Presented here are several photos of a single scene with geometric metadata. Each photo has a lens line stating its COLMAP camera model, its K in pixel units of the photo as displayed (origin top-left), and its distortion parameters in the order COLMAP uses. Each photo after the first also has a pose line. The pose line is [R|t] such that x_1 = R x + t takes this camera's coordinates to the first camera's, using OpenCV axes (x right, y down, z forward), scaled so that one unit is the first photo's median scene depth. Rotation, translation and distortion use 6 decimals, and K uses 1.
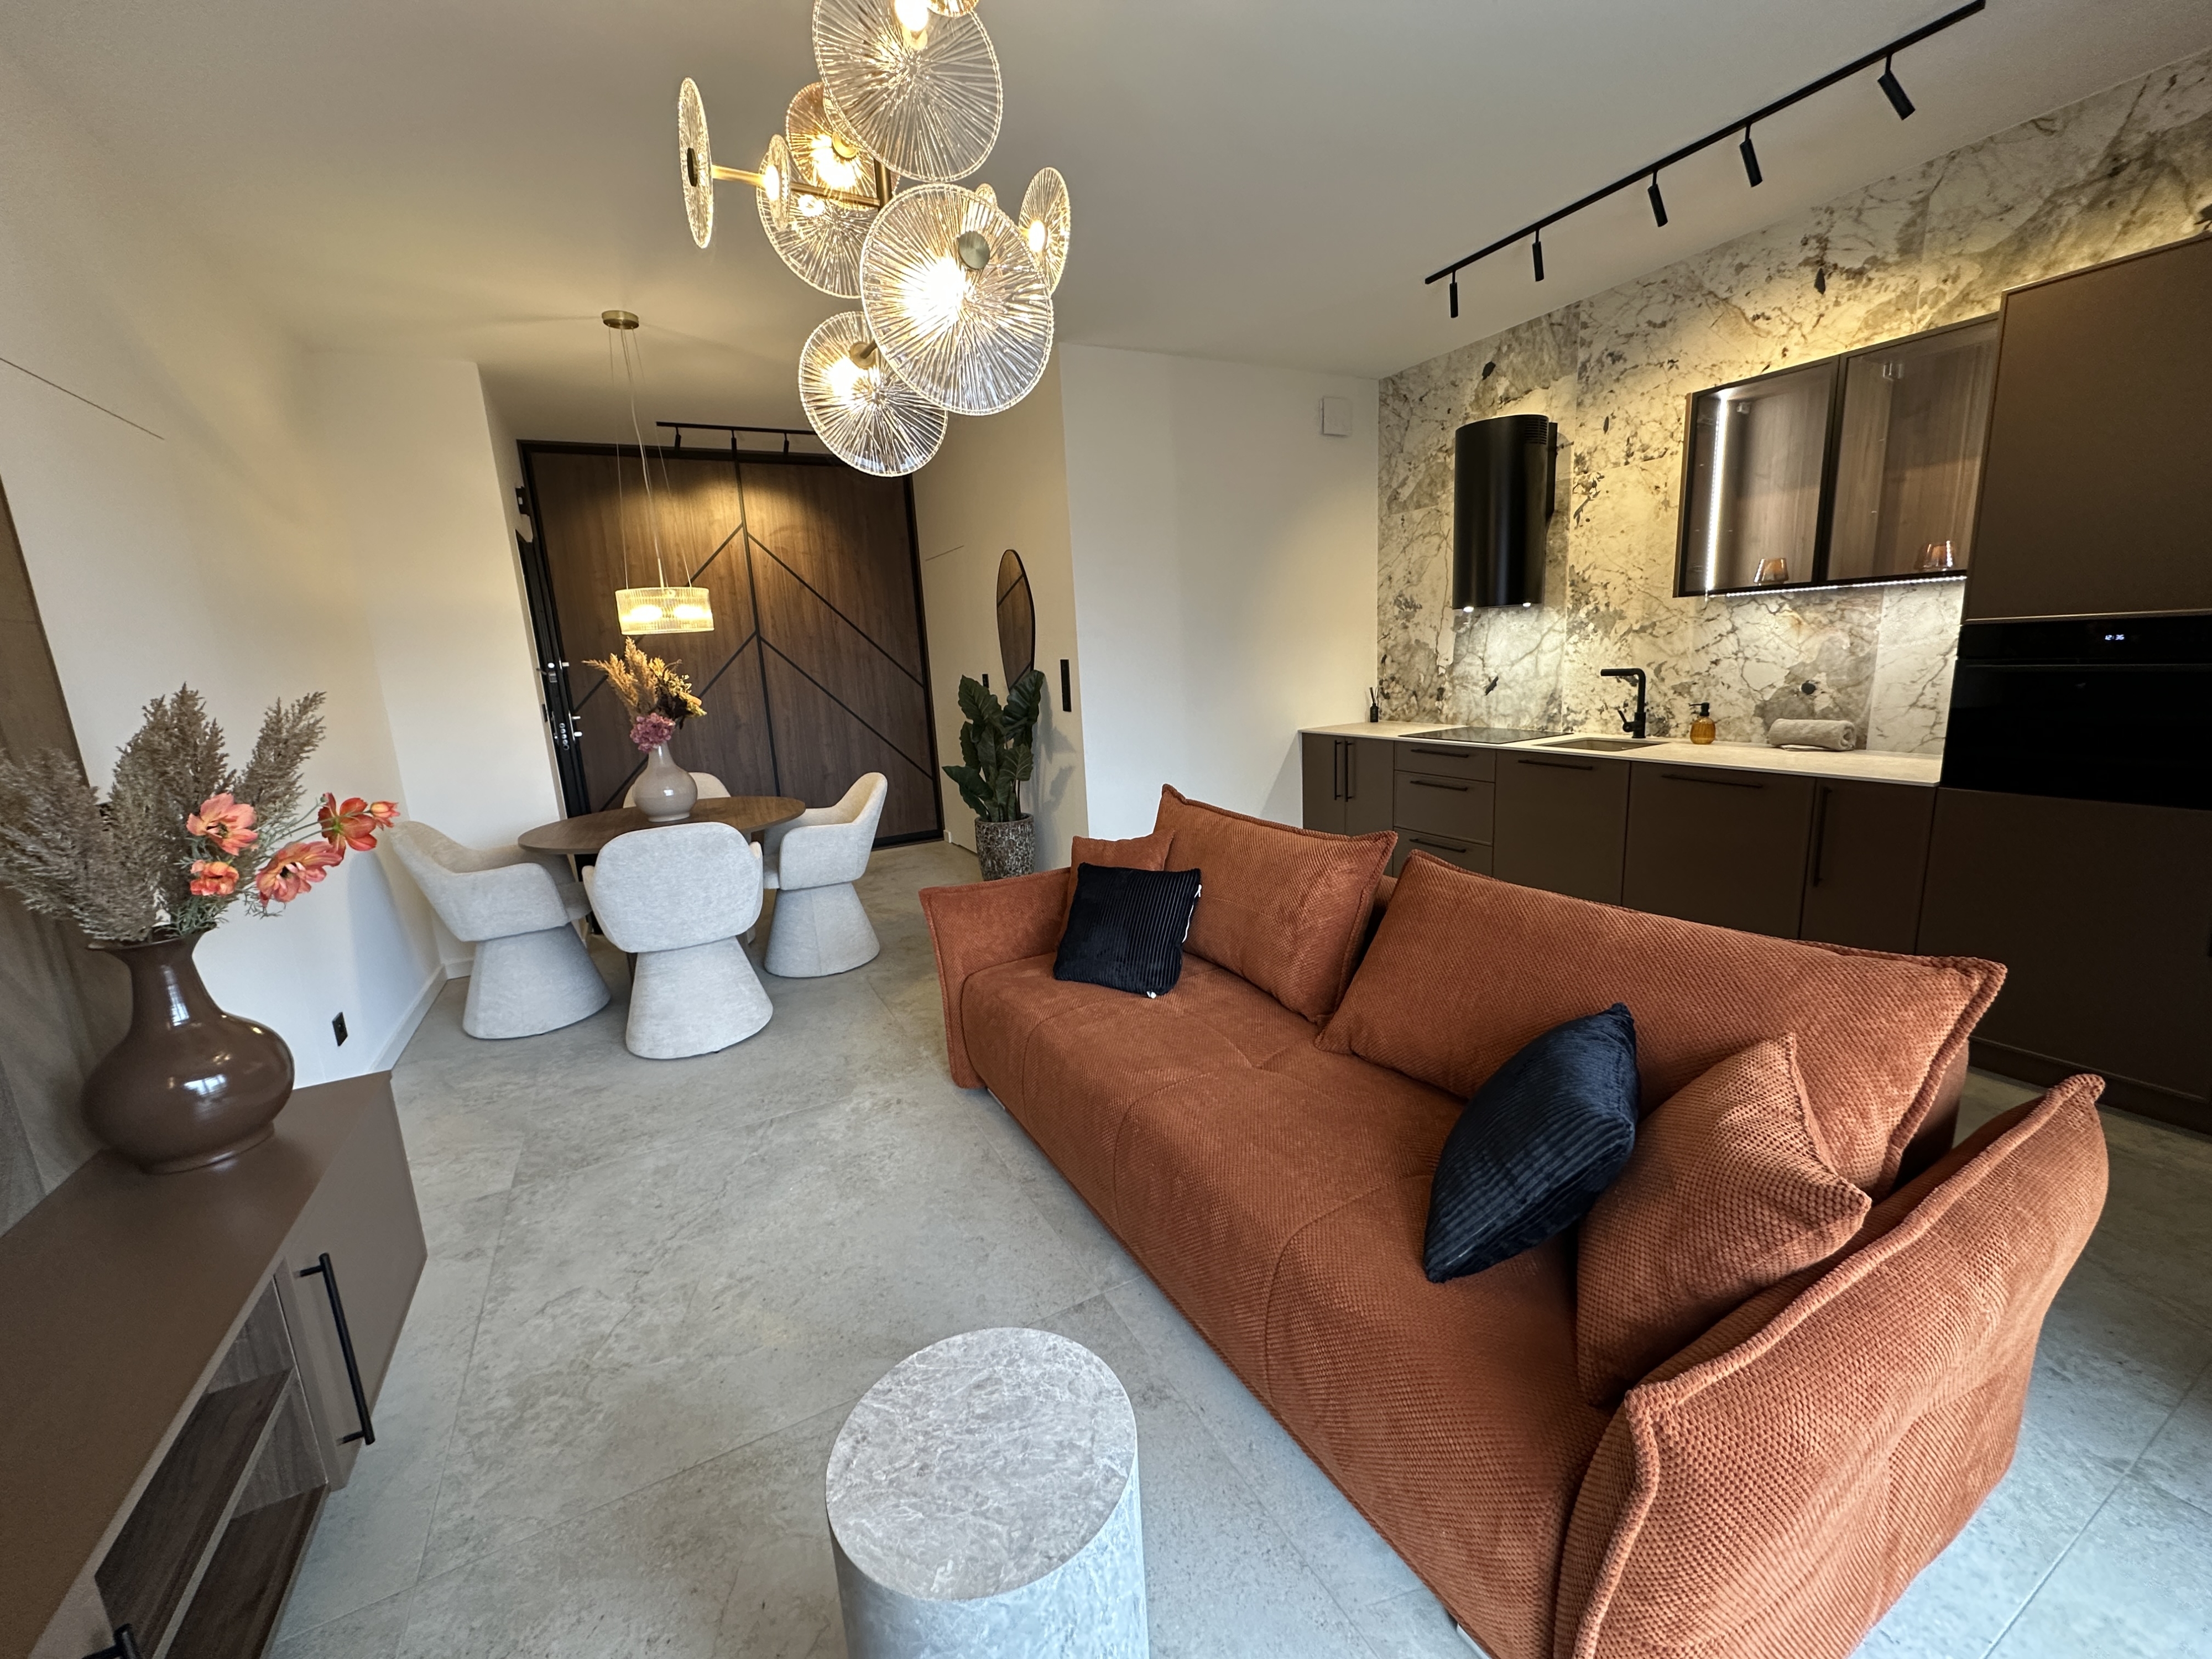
lens RADIAL K [[878.6, 0, 1104.0], [0, 878.6, 827.3], [0, 0, 1]] dist [-0.003650, 0.000008]
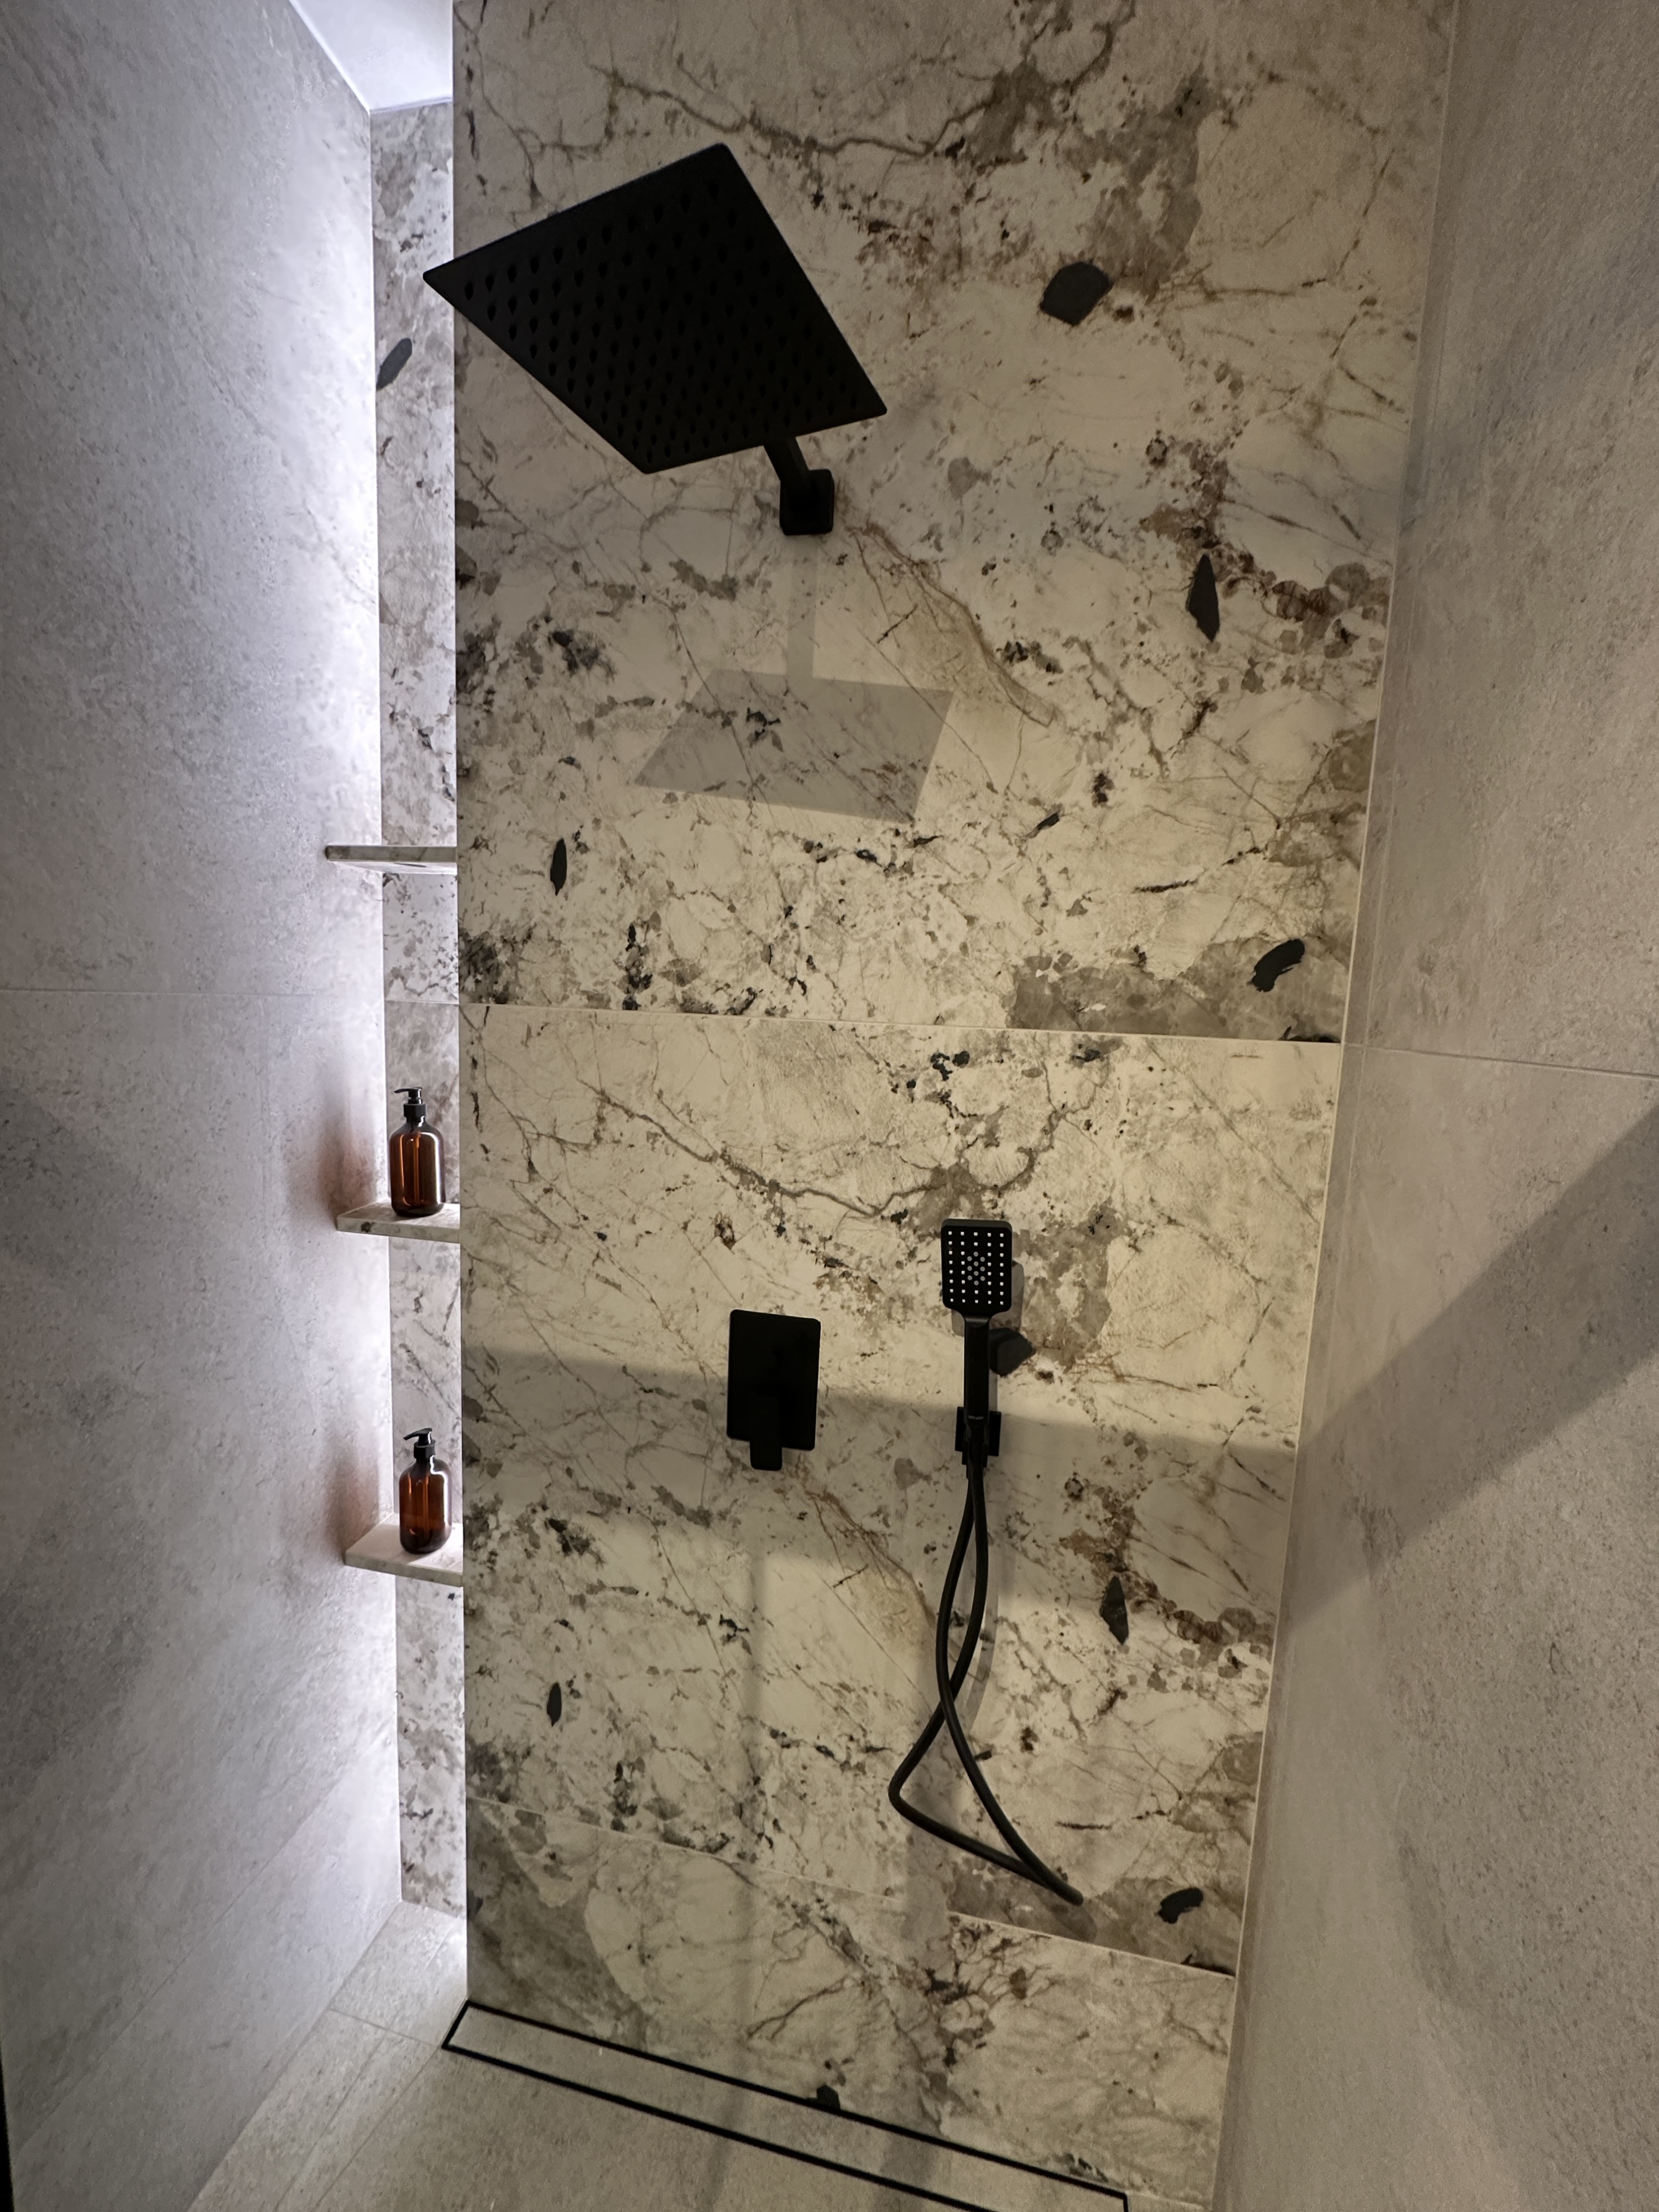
lens RADIAL K [[878.6, 0, 827.7], [0, 878.6, 1102.1], [0, 0, 1]] dist [-0.003650, 0.000008]
pose [[0.627496, -0.015781, 0.778460, 0.453887], [0.081463, 0.995638, -0.045481, -0.409891], [-0.774347, 0.091955, 0.626044, 0.858642]]
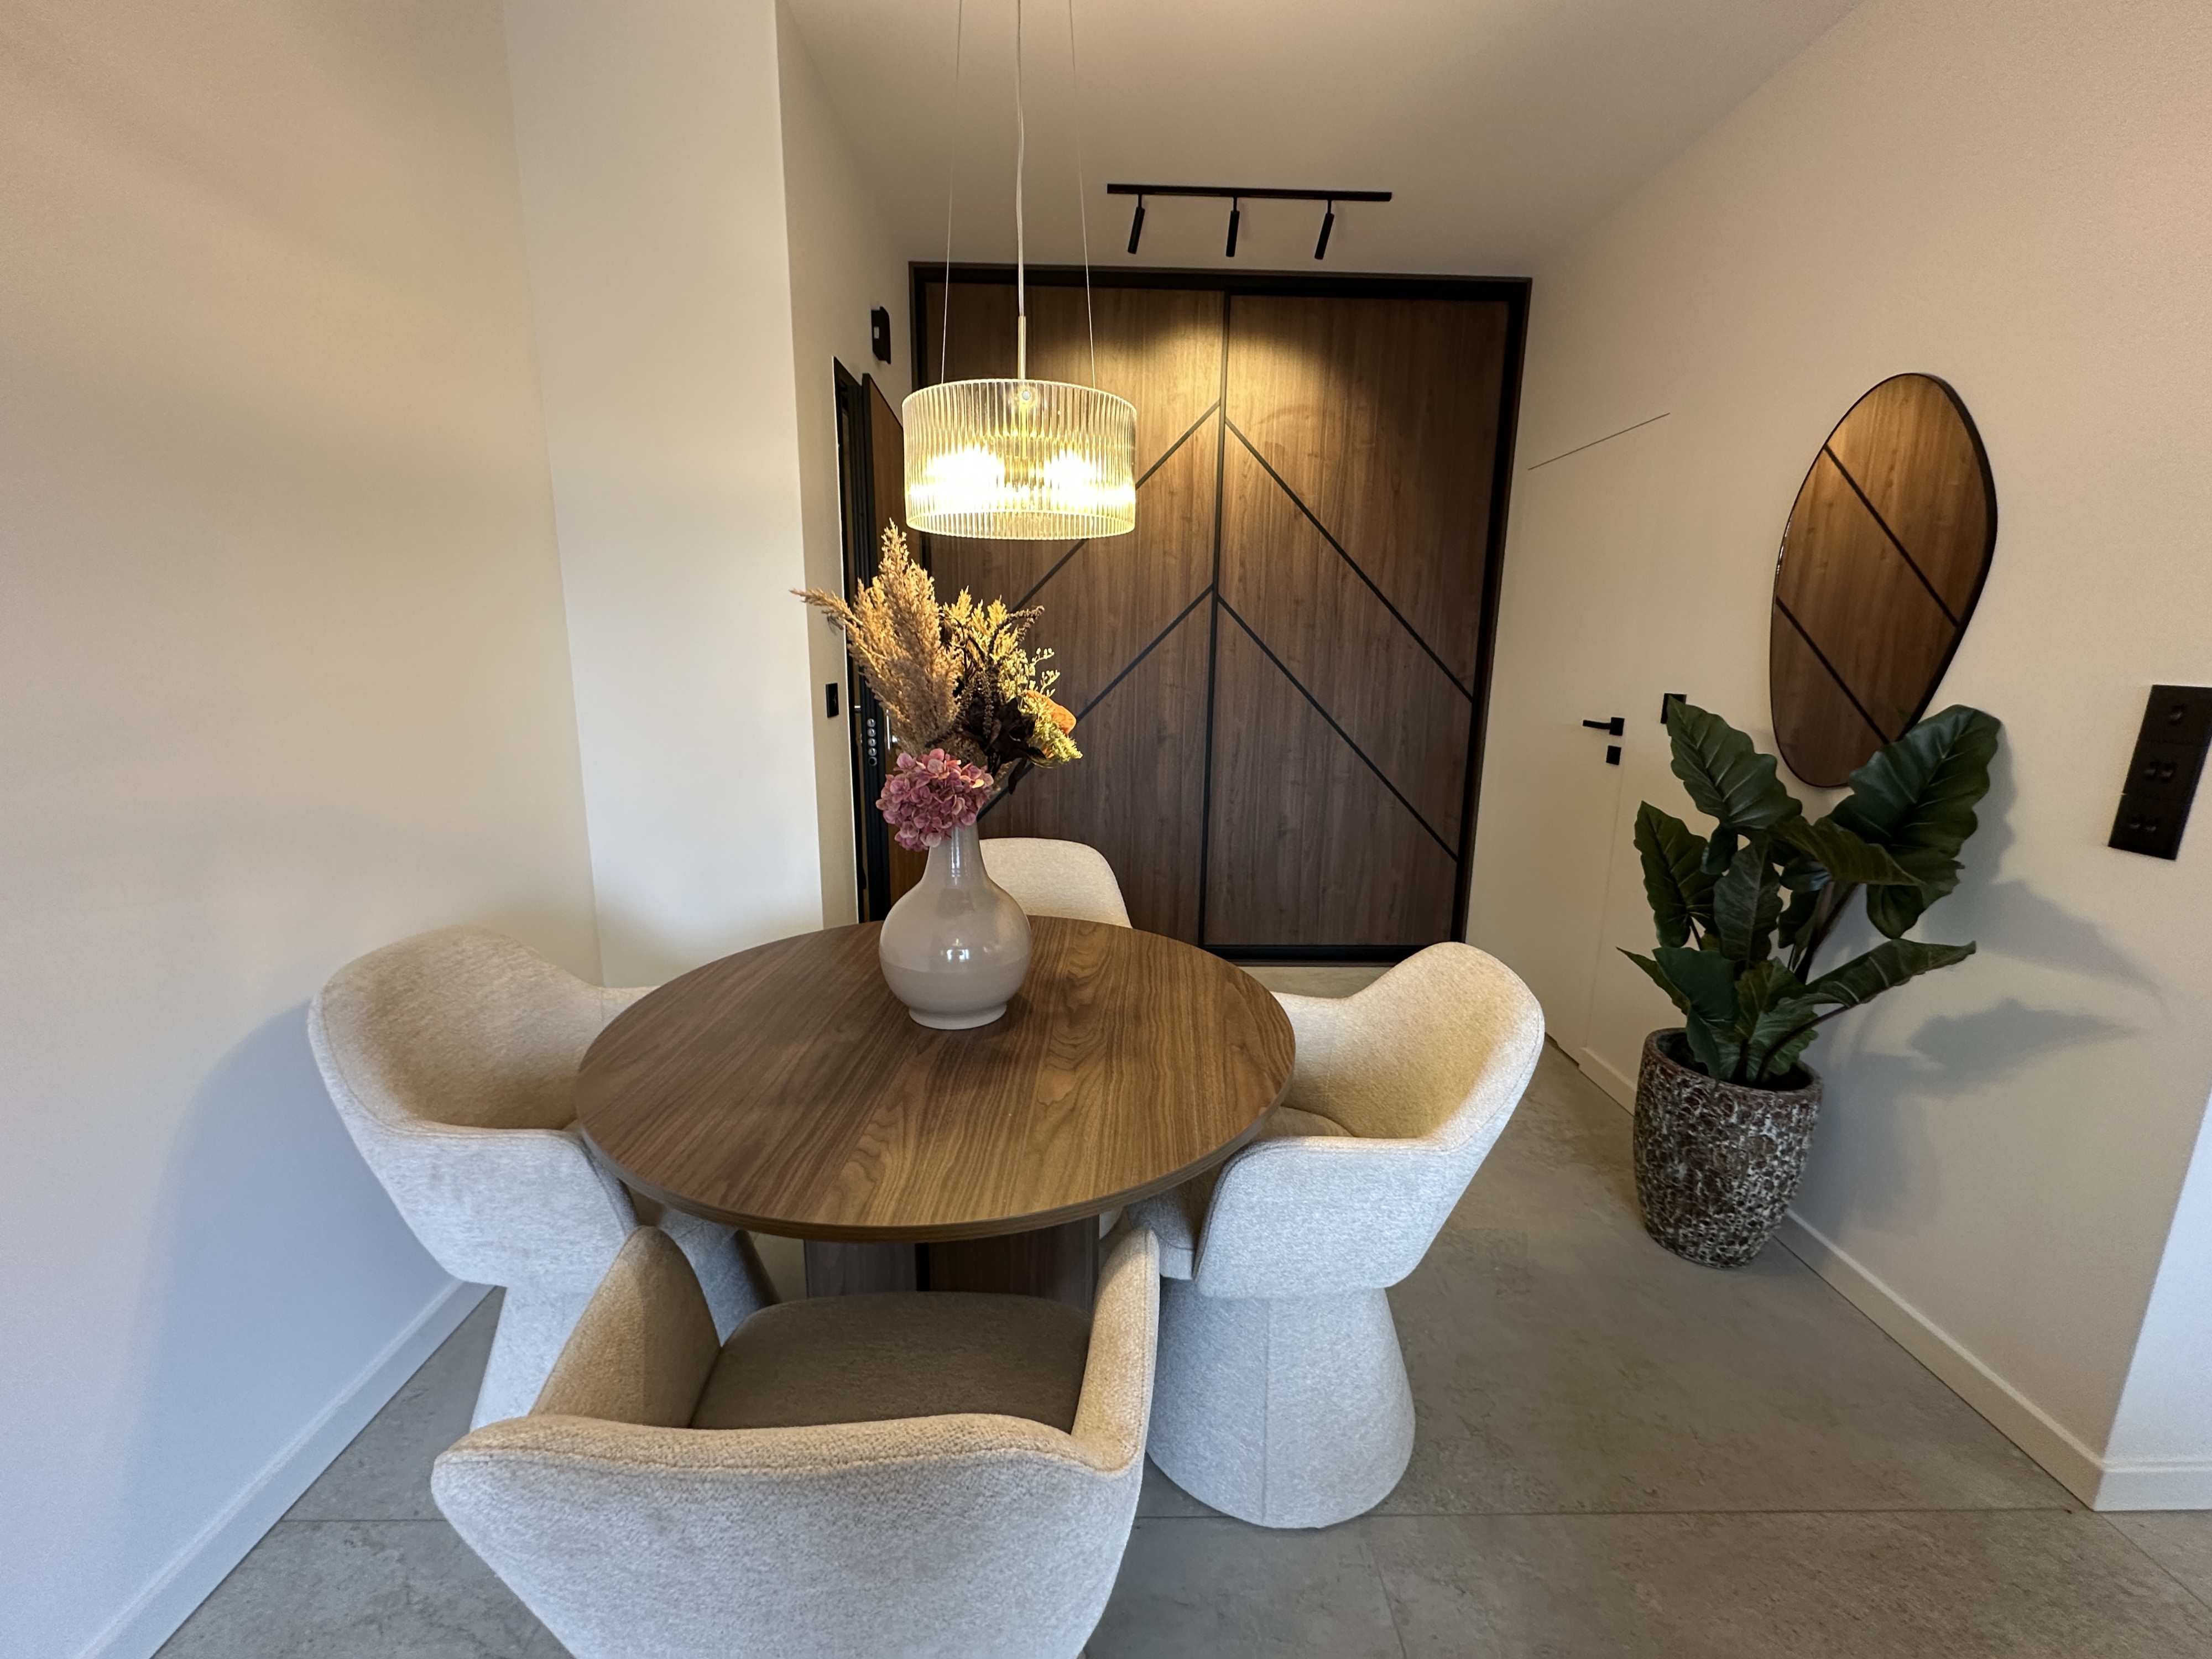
lens RADIAL K [[878.6, 0, 1105.6], [0, 878.6, 825.2], [0, 0, 1]] dist [-0.003650, 0.000008]
pose [[0.891607, 0.155148, -0.425401, -0.320657], [-0.151783, 0.987520, 0.042032, -0.134149], [0.426613, 0.027093, 0.904028, 0.763175]]
